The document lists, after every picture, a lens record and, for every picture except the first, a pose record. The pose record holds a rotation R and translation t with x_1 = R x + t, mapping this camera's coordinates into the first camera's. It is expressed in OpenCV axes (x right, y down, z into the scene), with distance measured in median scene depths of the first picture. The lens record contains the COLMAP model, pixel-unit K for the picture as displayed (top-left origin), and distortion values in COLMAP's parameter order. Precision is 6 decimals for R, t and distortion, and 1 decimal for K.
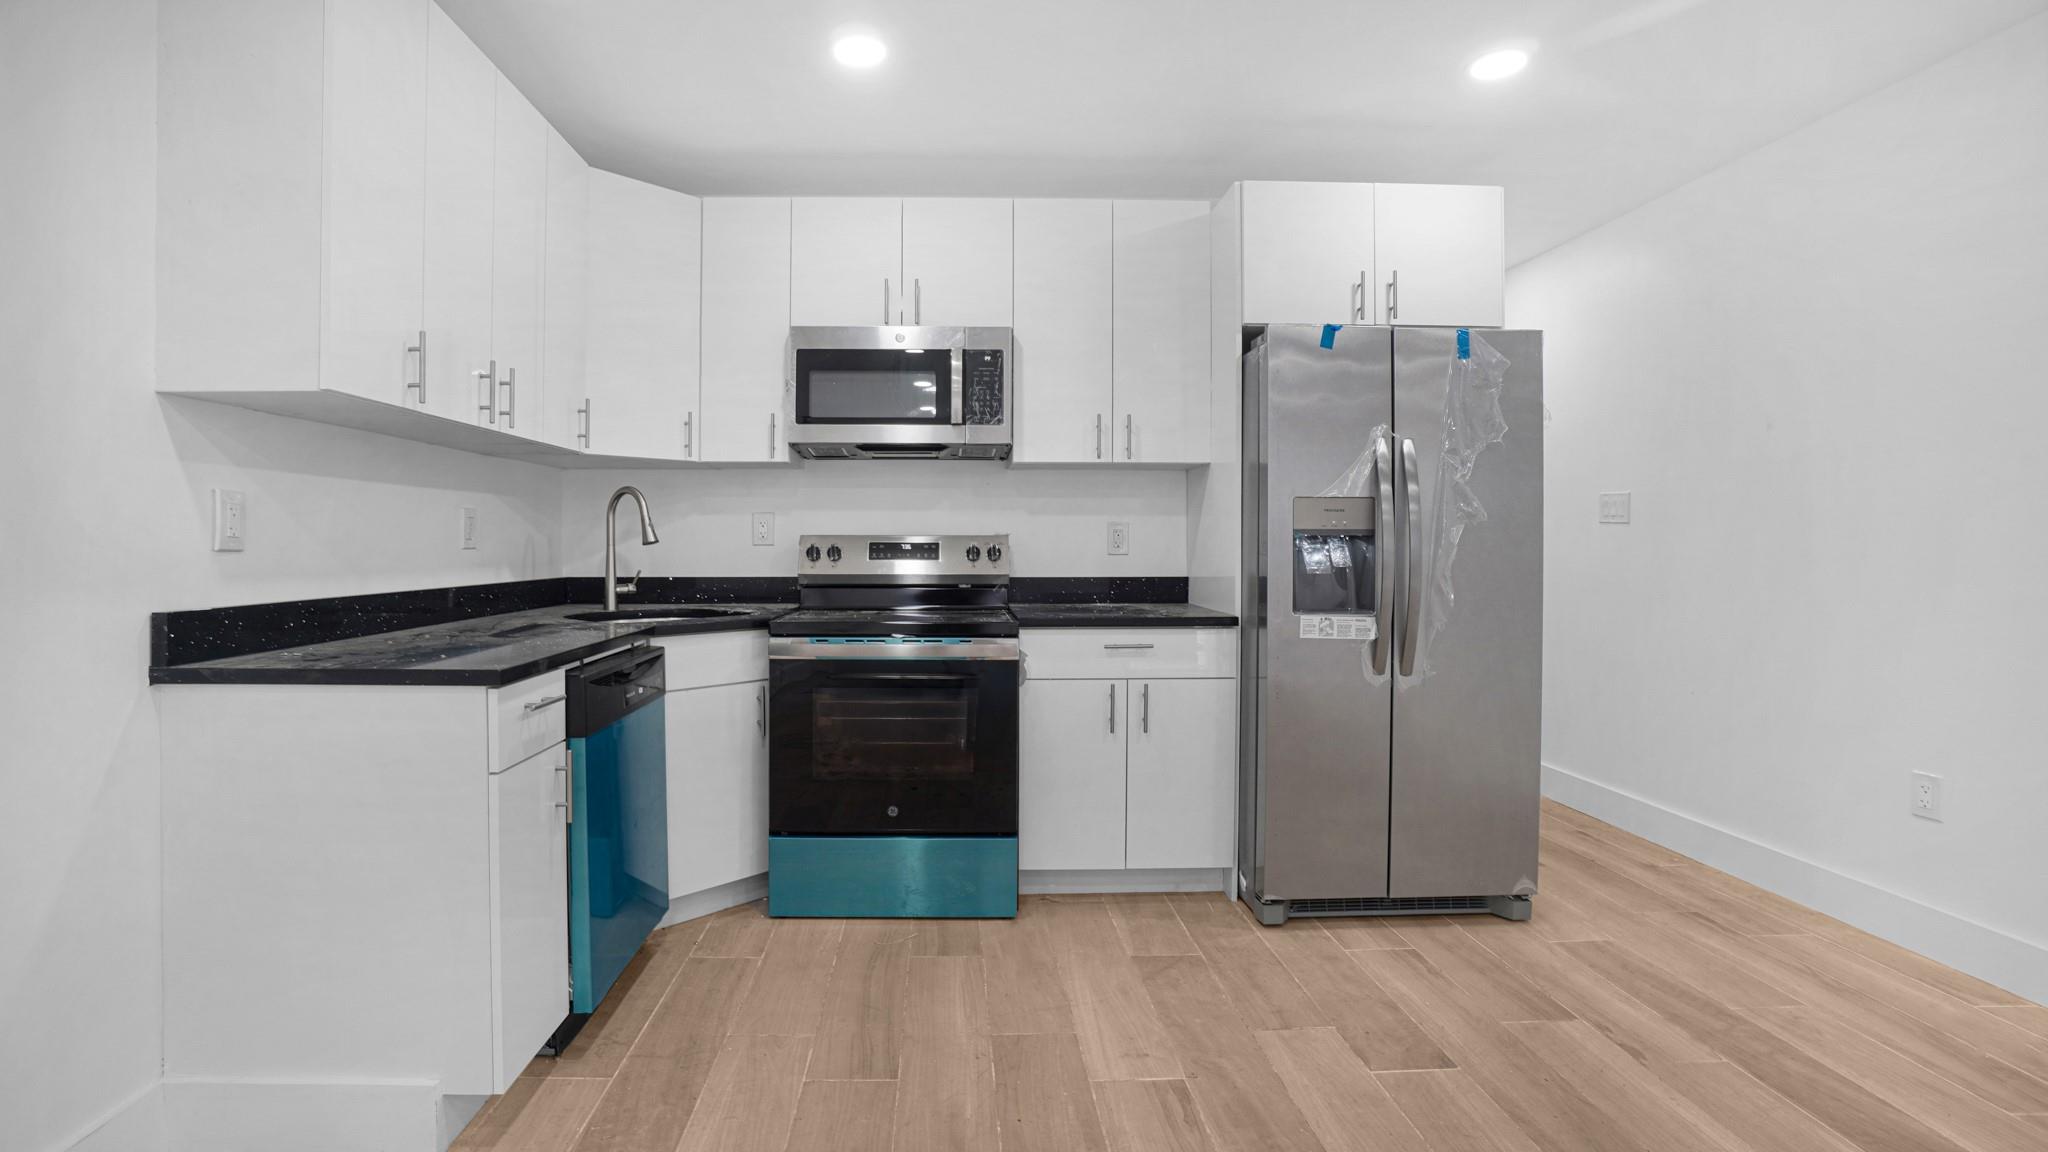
lens RADIAL K [[1084.1, 0, 1077.3], [0, 1084.1, 555.5], [0, 0, 1]] dist [-0.020244, -0.000745]
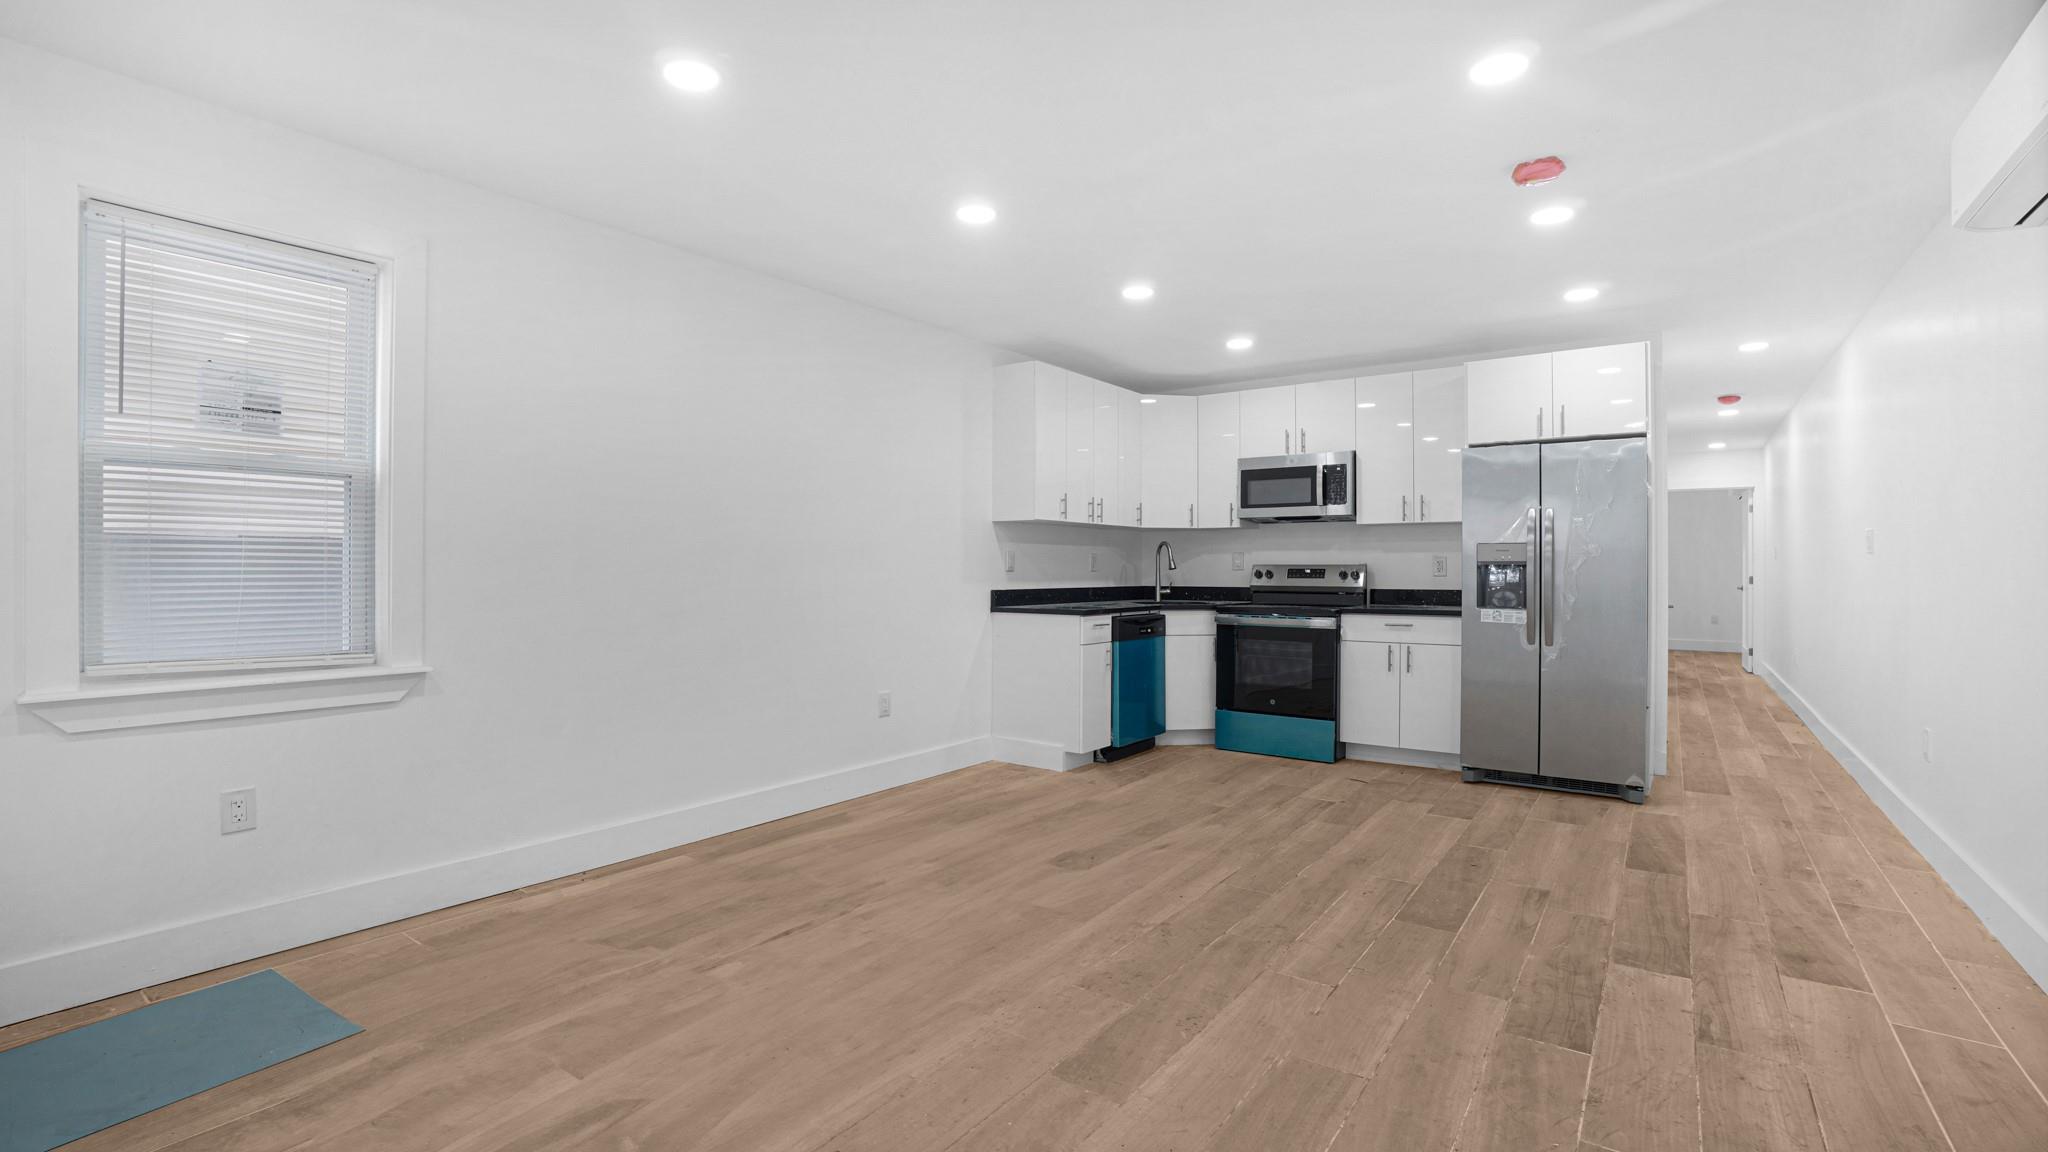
lens RADIAL K [[1028.4, 0, 990.6], [0, 1028.4, 570.4], [0, 0, 1]] dist [0.011081, 0.001220]
pose [[0.763412, 0.000624, -0.645911, 0.645189], [-0.009256, 0.999907, -0.009973, 0.015216], [0.645845, 0.013592, 0.763348, -0.774817]]
